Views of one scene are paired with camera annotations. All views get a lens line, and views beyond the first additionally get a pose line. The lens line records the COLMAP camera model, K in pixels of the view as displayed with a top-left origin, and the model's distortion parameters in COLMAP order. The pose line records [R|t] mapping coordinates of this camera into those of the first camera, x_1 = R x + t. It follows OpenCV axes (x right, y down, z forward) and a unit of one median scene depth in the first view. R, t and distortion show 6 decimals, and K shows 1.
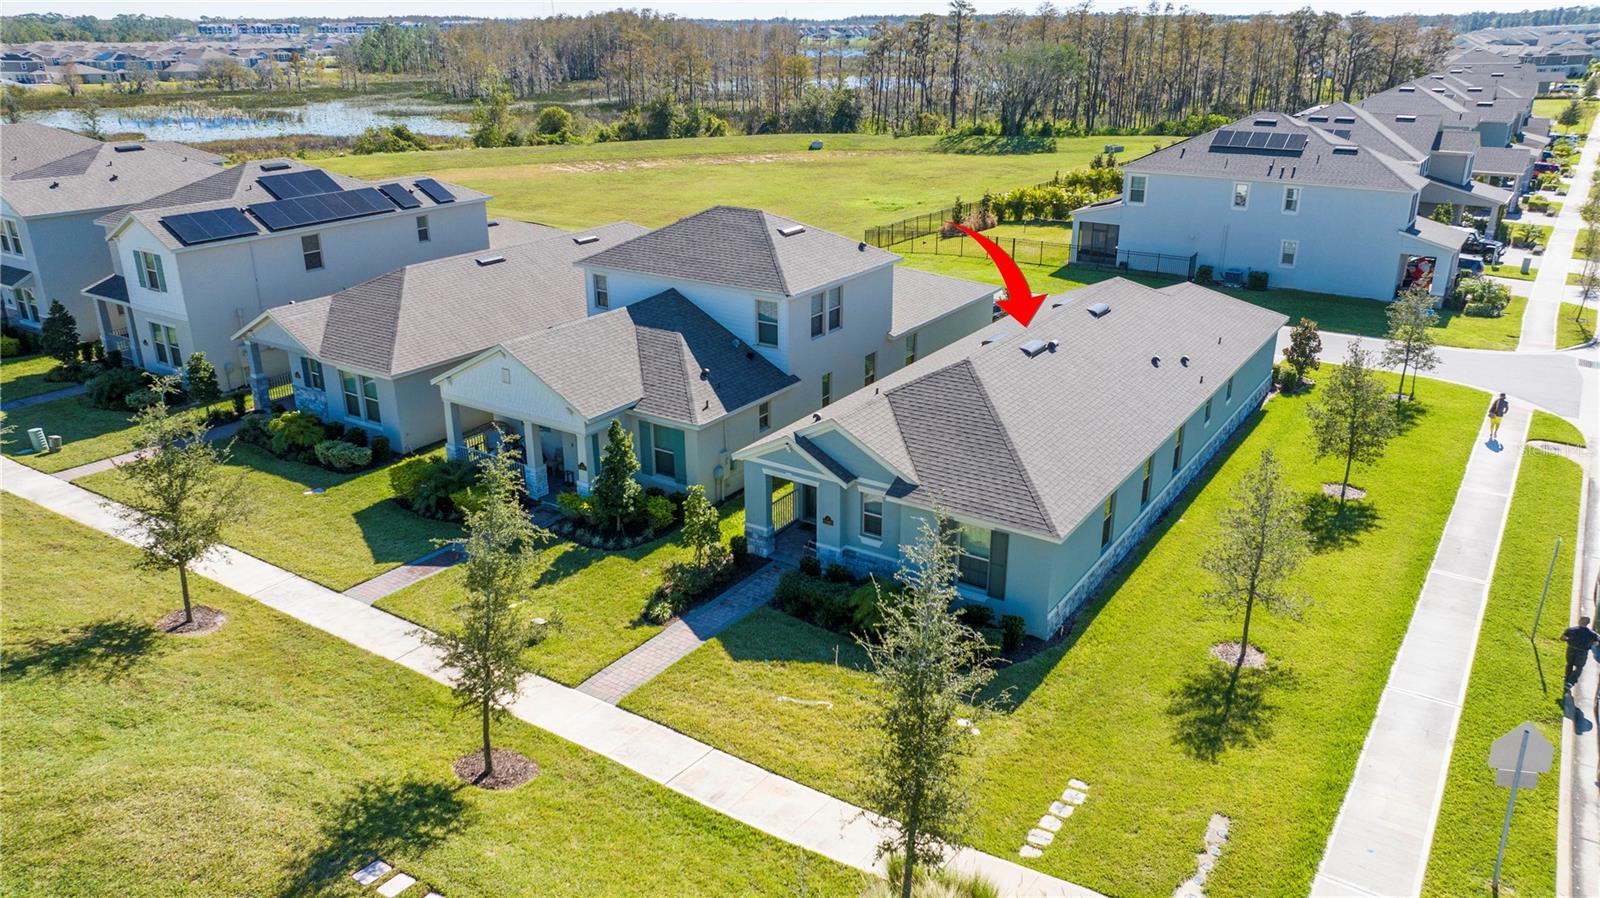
lens RADIAL K [[1138.2, 0, 803.7], [0, 1138.2, 442.2], [0, 0, 1]] dist [-0.017586, 0.026066]
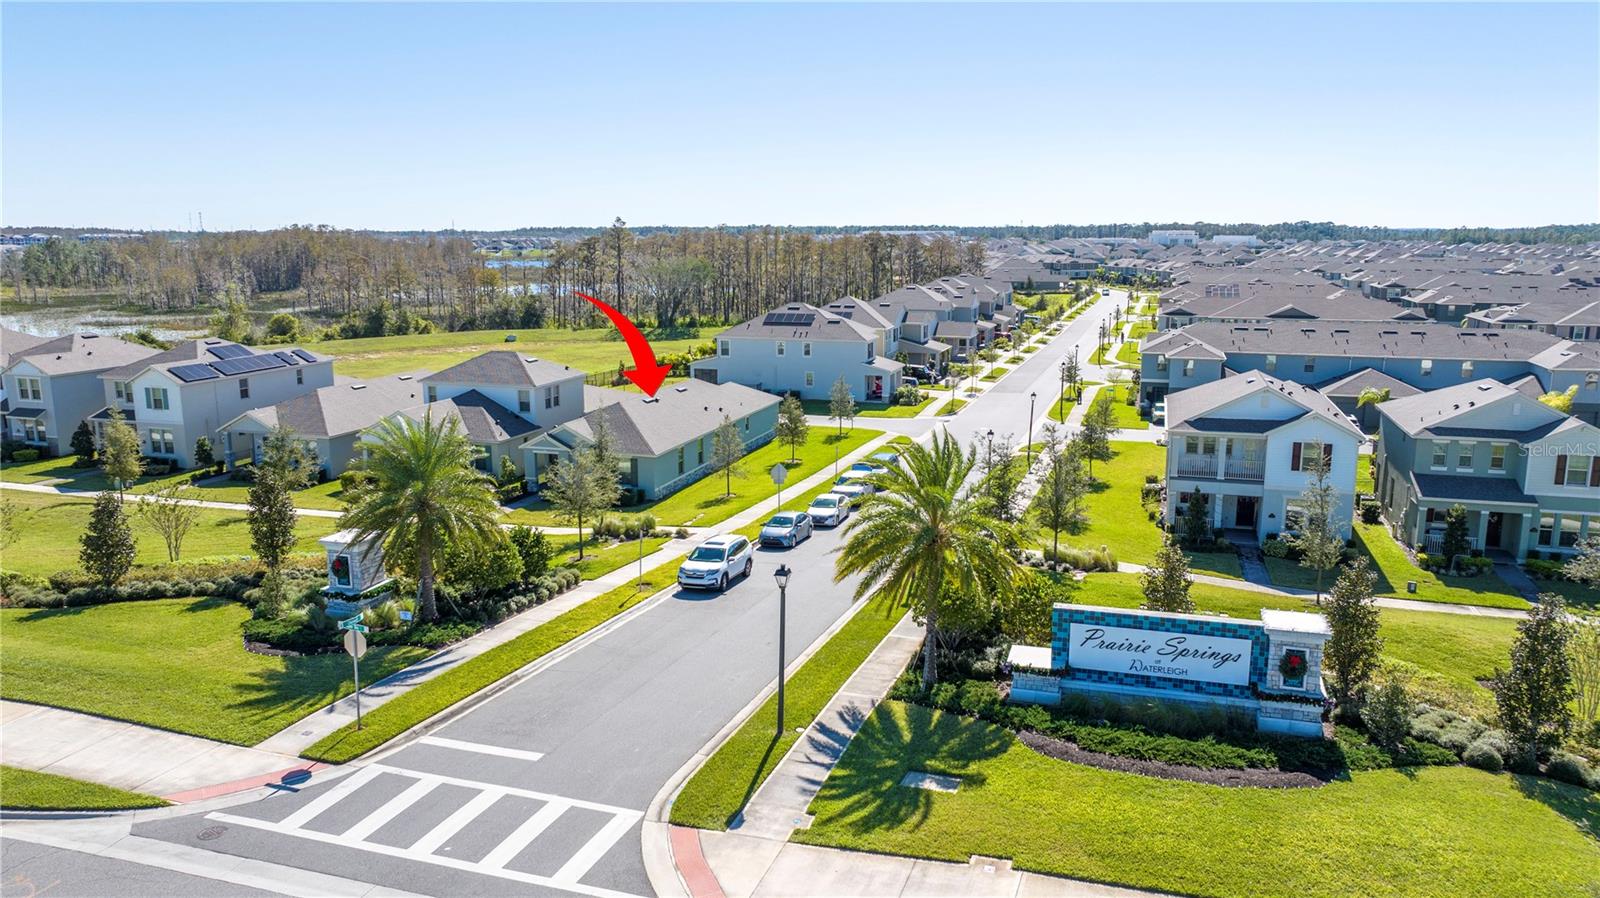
lens RADIAL K [[1138.2, 0, 803.7], [0, 1138.2, 442.2], [0, 0, 1]] dist [-0.017586, 0.026066]
pose [[0.960920, -0.051441, 0.272006, -0.025825], [0.097123, 0.982771, -0.157251, 0.081136], [-0.259230, 0.177524, 0.949360, -0.257633]]
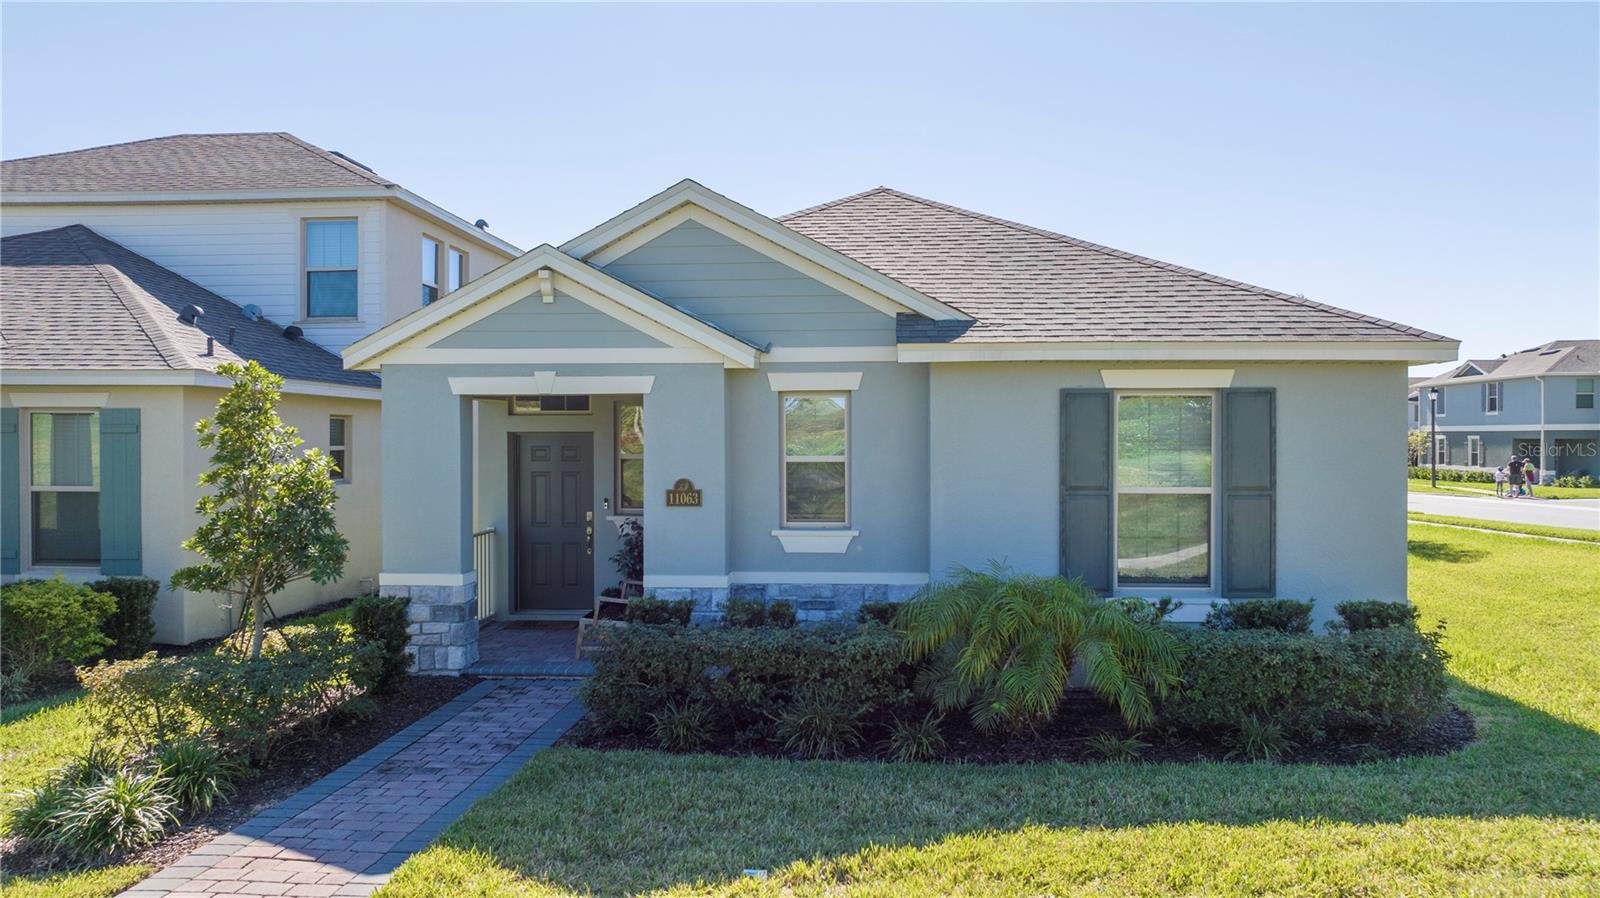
lens RADIAL K [[1138.2, 0, 803.7], [0, 1138.2, 442.2], [0, 0, 1]] dist [-0.017586, 0.026066]
pose [[0.872810, -0.003561, 0.488047, -0.020581], [0.169820, 0.939704, -0.296846, 0.029801], [-0.457562, 0.341970, 0.820788, 0.132014]]
